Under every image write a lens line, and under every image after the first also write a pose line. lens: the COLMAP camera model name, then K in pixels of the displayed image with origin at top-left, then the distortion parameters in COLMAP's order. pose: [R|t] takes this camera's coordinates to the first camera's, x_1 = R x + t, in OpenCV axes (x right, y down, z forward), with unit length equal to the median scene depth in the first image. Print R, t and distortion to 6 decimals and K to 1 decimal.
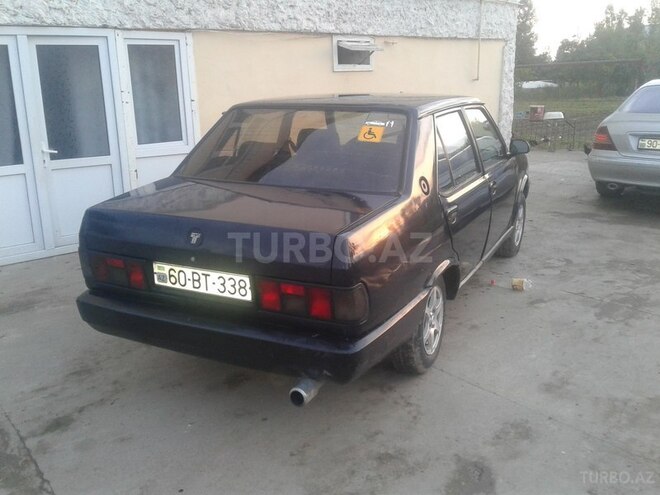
lens RADIAL K [[593.7, 0, 341.7], [0, 593.7, 245.7], [0, 0, 1]] dist [0.067050, -0.112321]
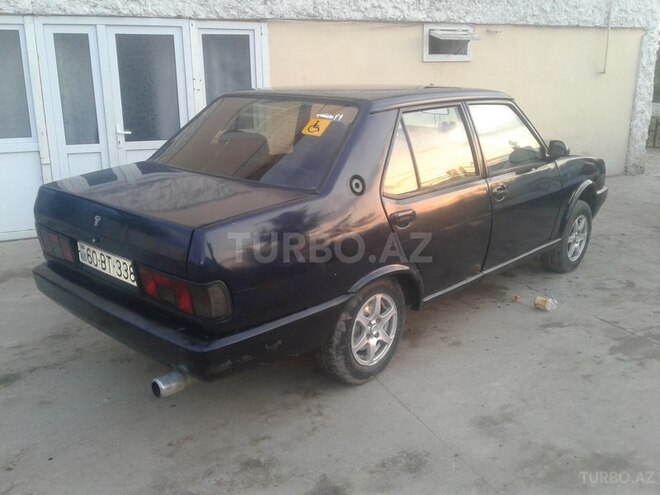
lens RADIAL K [[593.7, 0, 328.6], [0, 593.7, 249.1], [0, 0, 1]] dist [0.067050, -0.112321]
pose [[0.961276, 0.092019, -0.259770, 0.226794], [-0.086959, 0.995732, 0.030928, -0.016898], [0.261507, -0.007141, 0.965175, 0.059106]]
